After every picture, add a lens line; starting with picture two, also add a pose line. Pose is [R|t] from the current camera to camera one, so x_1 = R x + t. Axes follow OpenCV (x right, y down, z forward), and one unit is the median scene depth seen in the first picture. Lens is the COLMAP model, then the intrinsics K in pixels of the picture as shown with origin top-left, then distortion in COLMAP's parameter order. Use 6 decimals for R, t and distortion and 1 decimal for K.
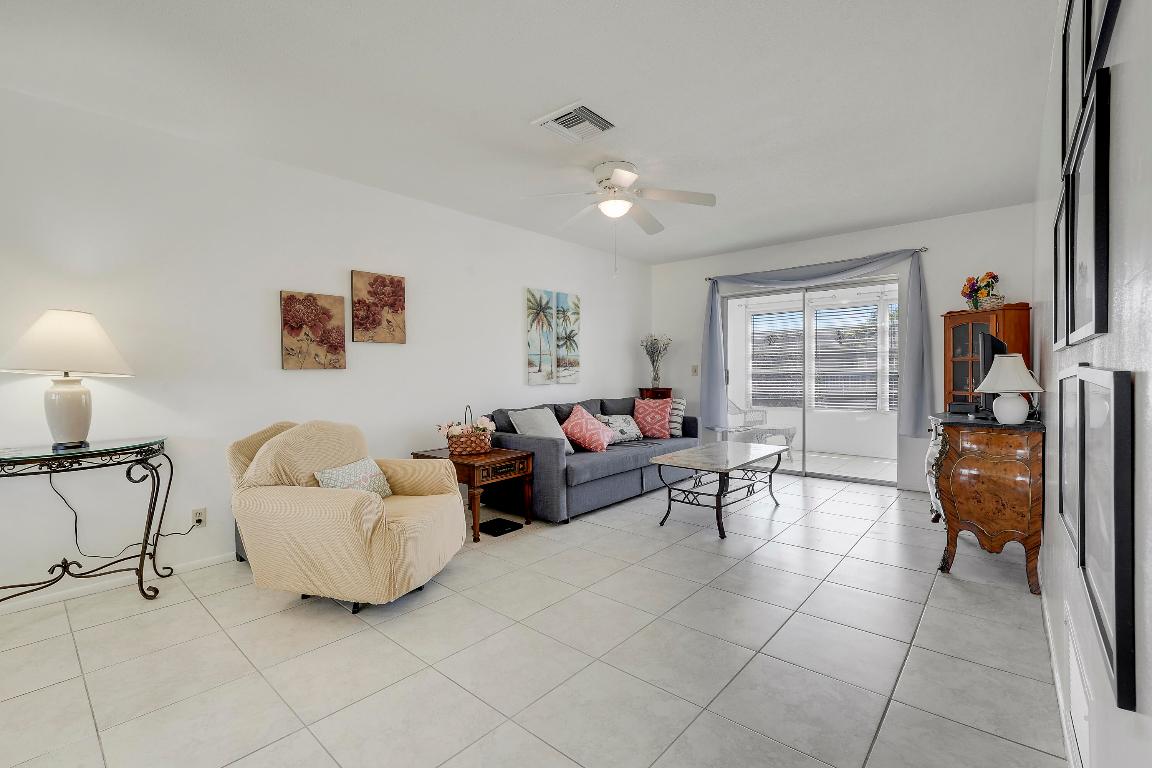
lens RADIAL K [[508.6, 0, 574.7], [0, 508.6, 383.8], [0, 0, 1]] dist [-0.007475, -0.000169]
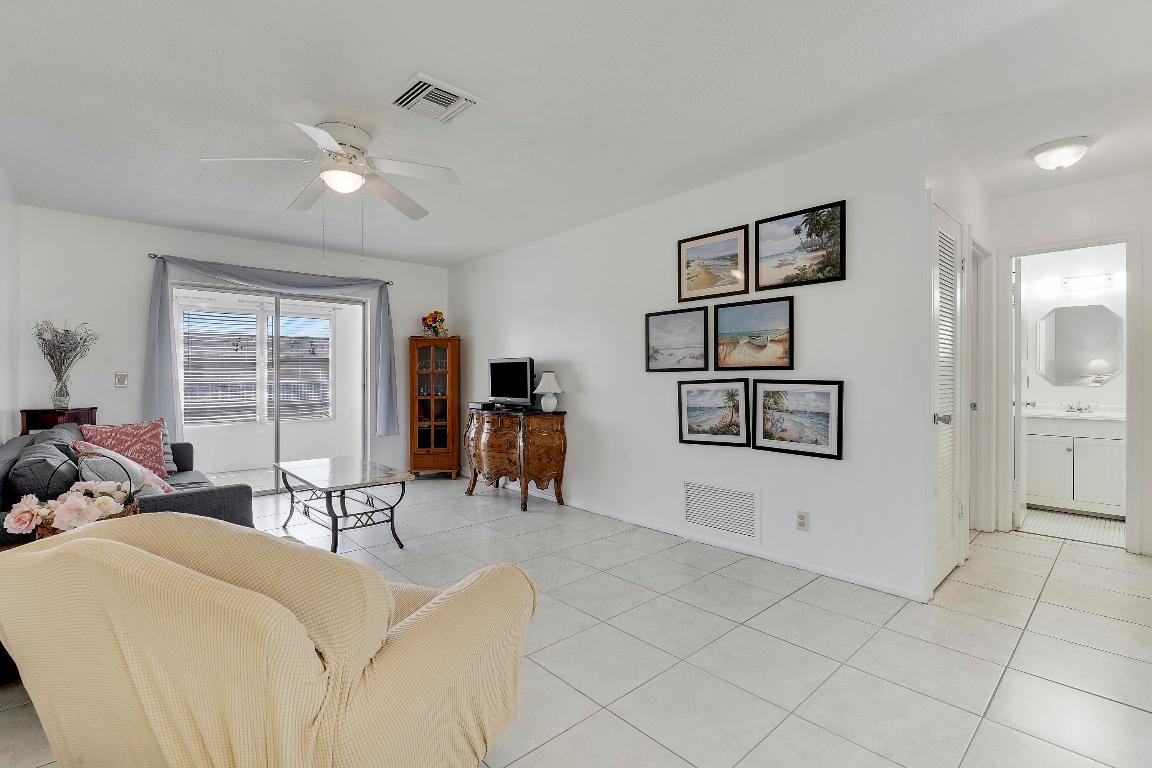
lens RADIAL K [[526.4, 0, 571.6], [0, 526.4, 373.8], [0, 0, 1]] dist [-0.013003, -0.000278]
pose [[0.115278, 0.014066, 0.993234, -0.619173], [0.025203, 0.999536, -0.017081, -0.011045], [-0.993014, 0.027001, 0.114870, 0.477775]]
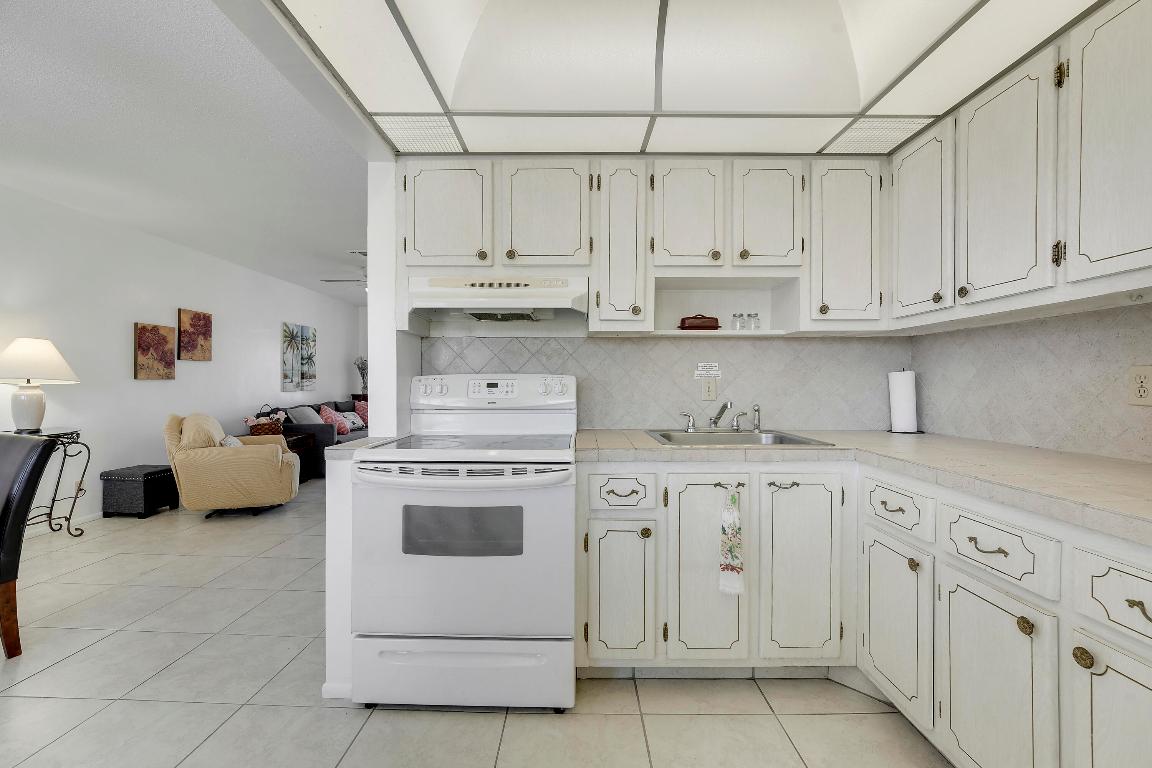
lens RADIAL K [[477.1, 0, 567.8], [0, 477.1, 368.8], [0, 0, 1]] dist [-0.015167, 0.000292]
pose [[0.762411, 0.025238, 0.646600, -0.422575], [0.009413, 0.998701, -0.050080, 0.015371], [-0.647024, 0.044268, 0.761183, -0.617658]]
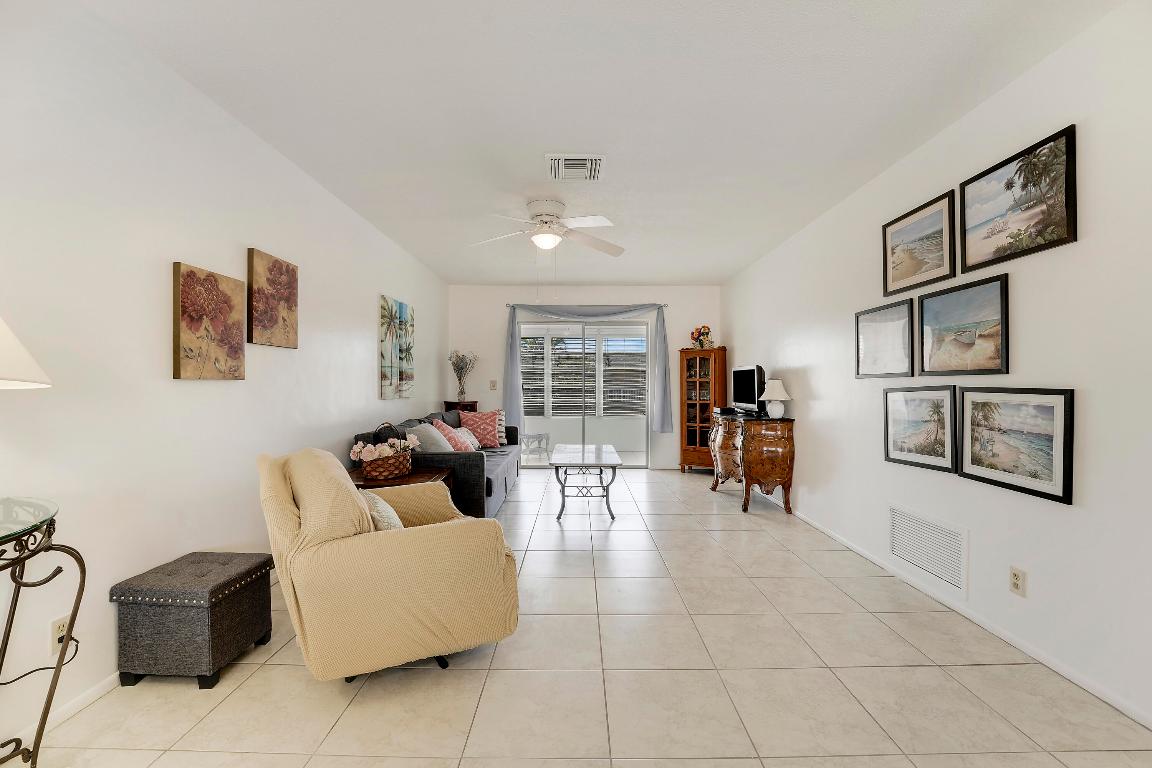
lens RADIAL K [[477.1, 0, 578.2], [0, 477.1, 383.2], [0, 0, 1]] dist [-0.015167, 0.000292]
pose [[0.747938, 0.011800, 0.663664, -0.493144], [0.008119, 0.999605, -0.026922, -0.001400], [-0.663719, 0.025525, 0.747546, 0.150124]]
